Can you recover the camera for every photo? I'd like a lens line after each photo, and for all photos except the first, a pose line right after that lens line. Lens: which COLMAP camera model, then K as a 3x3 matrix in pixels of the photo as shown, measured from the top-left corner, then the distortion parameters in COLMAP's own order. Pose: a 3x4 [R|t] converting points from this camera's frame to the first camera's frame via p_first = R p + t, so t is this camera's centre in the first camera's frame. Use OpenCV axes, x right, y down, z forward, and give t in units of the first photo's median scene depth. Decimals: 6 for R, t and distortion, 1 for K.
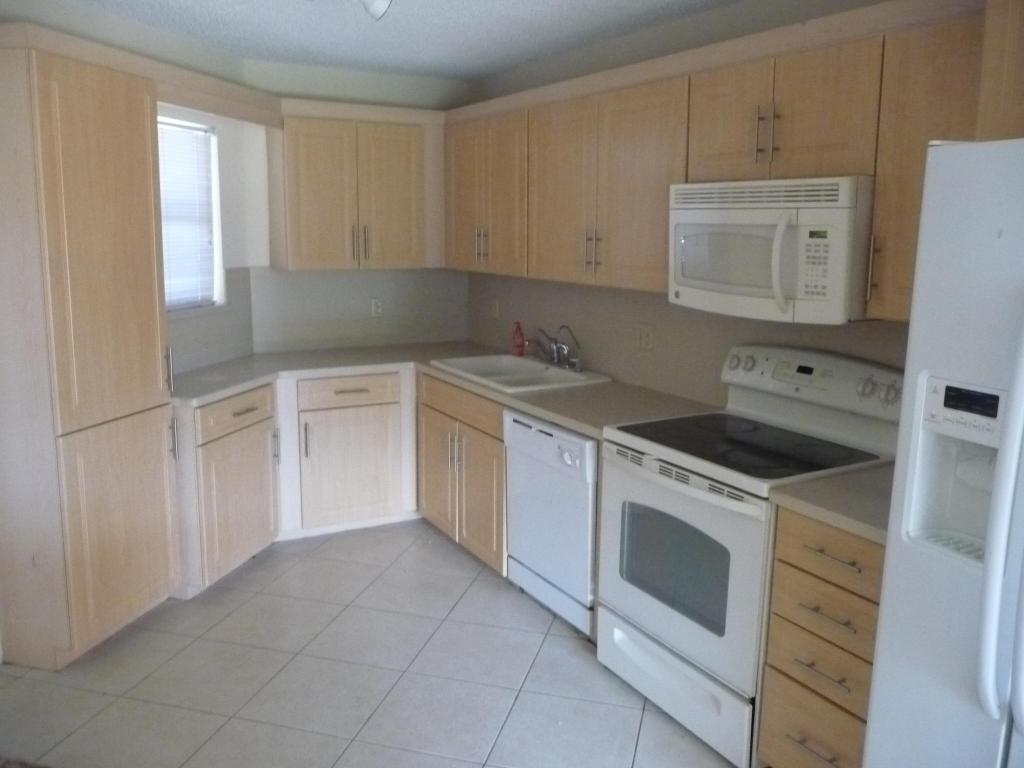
lens RADIAL K [[859.8, 0, 512.0], [0, 859.8, 384.0], [0, 0, 1]] dist [-0.110630, 0.114929]
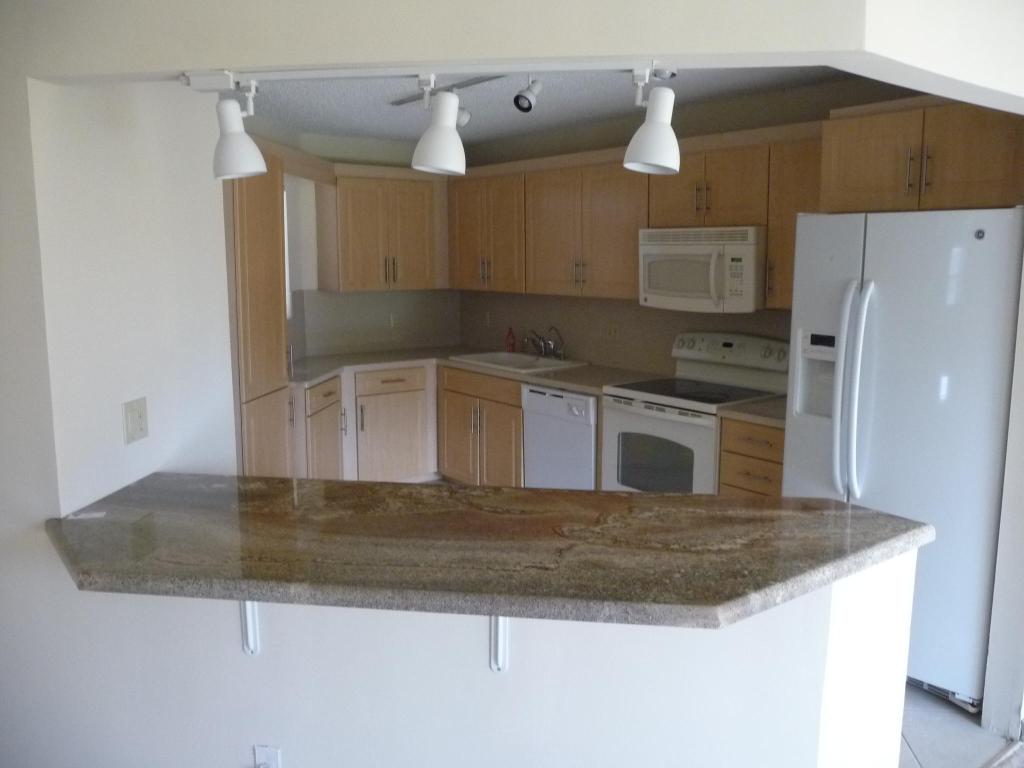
lens RADIAL K [[859.8, 0, 512.0], [0, 859.8, 384.0], [0, 0, 1]] dist [-0.110630, 0.114929]
pose [[0.991096, -0.032705, 0.129073, -0.251818], [0.036719, 0.998909, -0.028845, 0.084347], [-0.127989, 0.033327, 0.991215, -0.504361]]
